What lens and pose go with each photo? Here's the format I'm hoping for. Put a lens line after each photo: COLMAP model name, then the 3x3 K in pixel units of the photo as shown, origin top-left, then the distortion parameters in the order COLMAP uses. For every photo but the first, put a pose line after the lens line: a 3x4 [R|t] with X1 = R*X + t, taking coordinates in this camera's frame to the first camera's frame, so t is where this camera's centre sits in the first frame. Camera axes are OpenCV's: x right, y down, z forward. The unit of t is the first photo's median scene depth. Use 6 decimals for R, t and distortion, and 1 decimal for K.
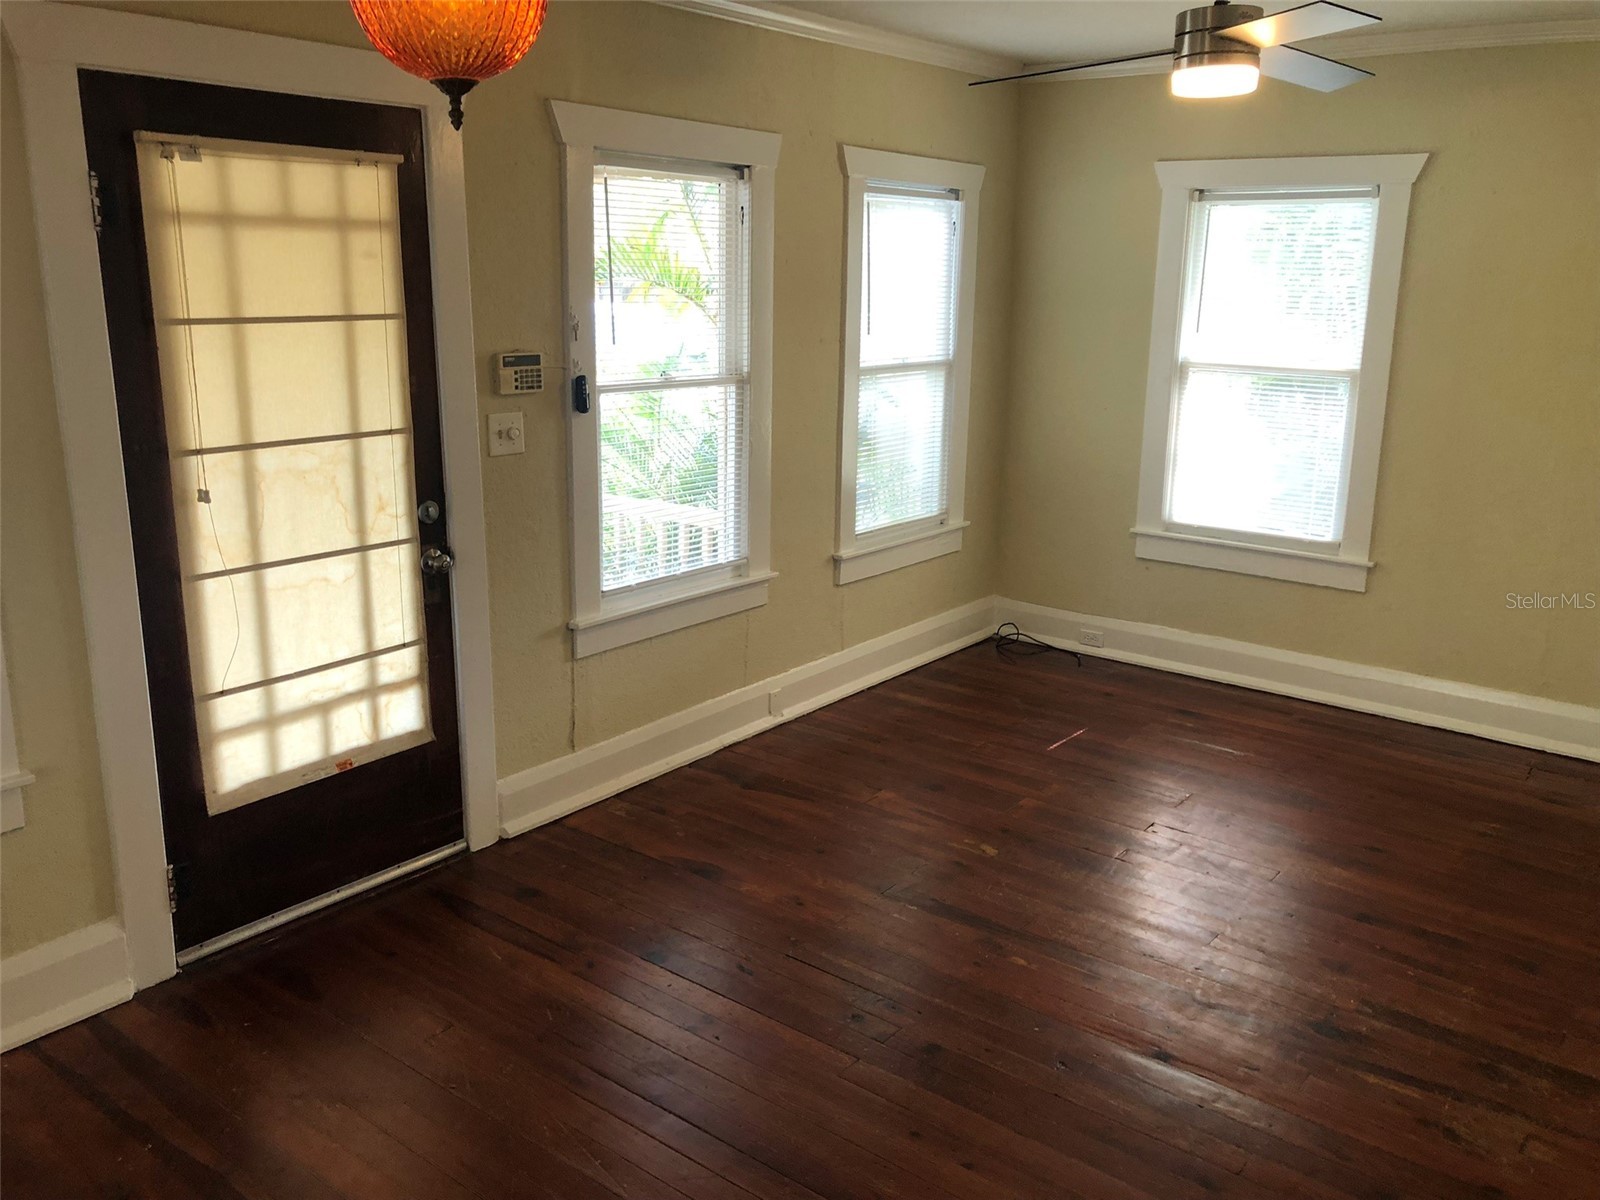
lens RADIAL K [[1313.7, 0, 782.3], [0, 1313.7, 596.4], [0, 0, 1]] dist [0.096956, -0.173159]
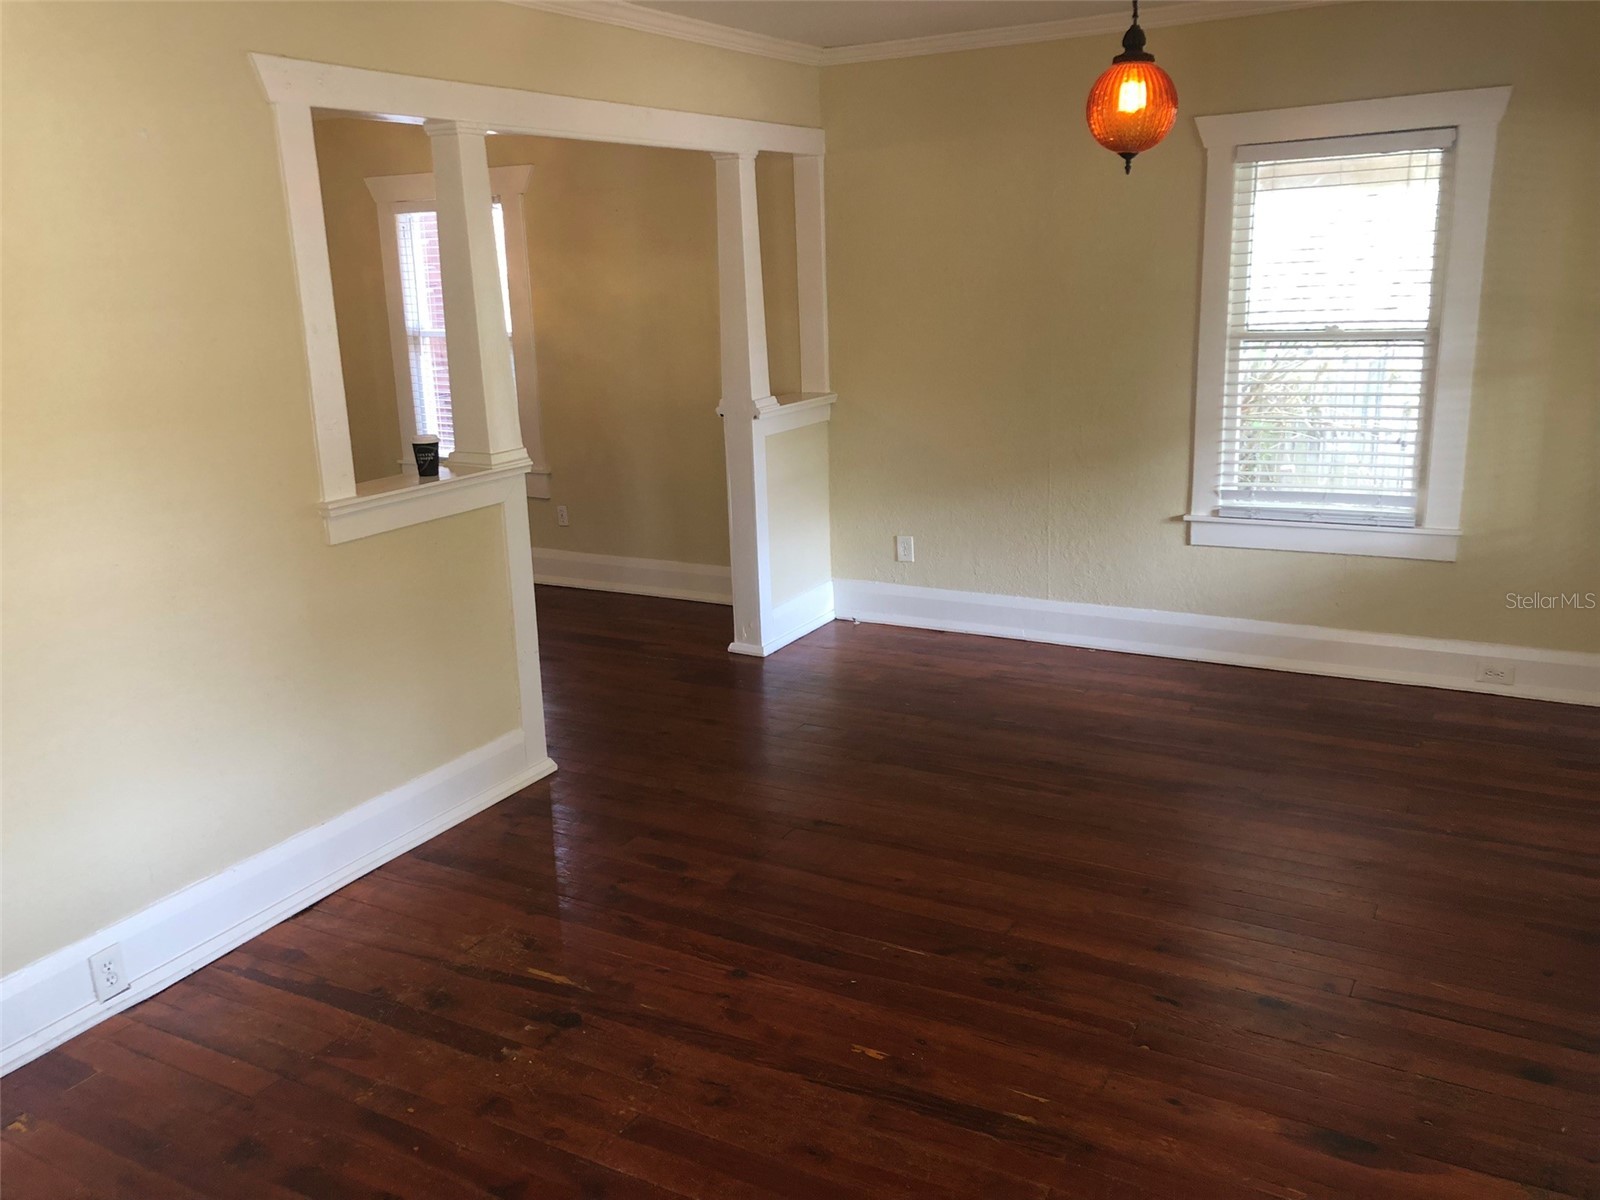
lens RADIAL K [[1313.7, 0, 782.3], [0, 1313.7, 596.4], [0, 0, 1]] dist [0.096956, -0.173159]
pose [[-0.988793, 0.056444, -0.138213, 0.221502], [-0.016110, 0.880031, 0.474643, -0.255270], [0.148422, 0.471550, -0.869259, 1.040596]]
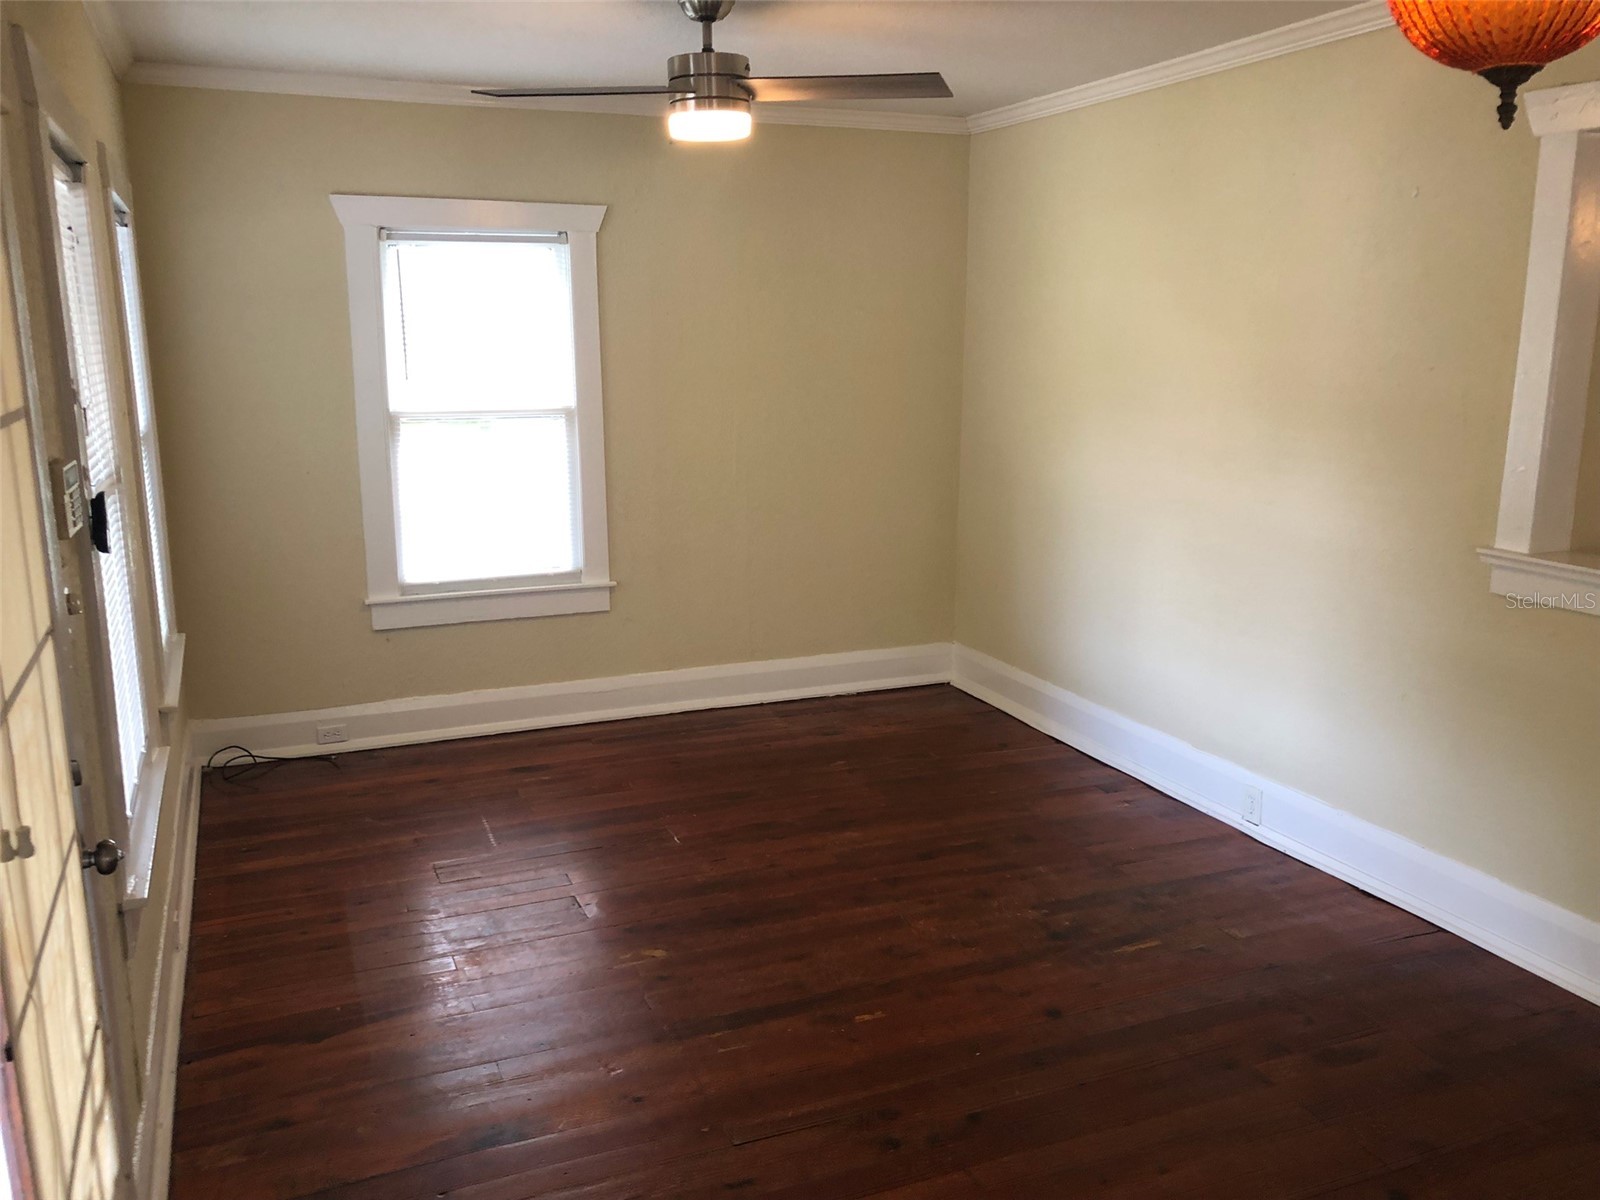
lens RADIAL K [[1313.7, 0, 782.3], [0, 1313.7, 596.4], [0, 0, 1]] dist [0.096956, -0.173159]
pose [[0.489685, -0.196028, 0.849577, -0.398311], [0.224904, 0.969822, 0.094141, -0.083034], [-0.842393, 0.144974, 0.518995, 0.328601]]
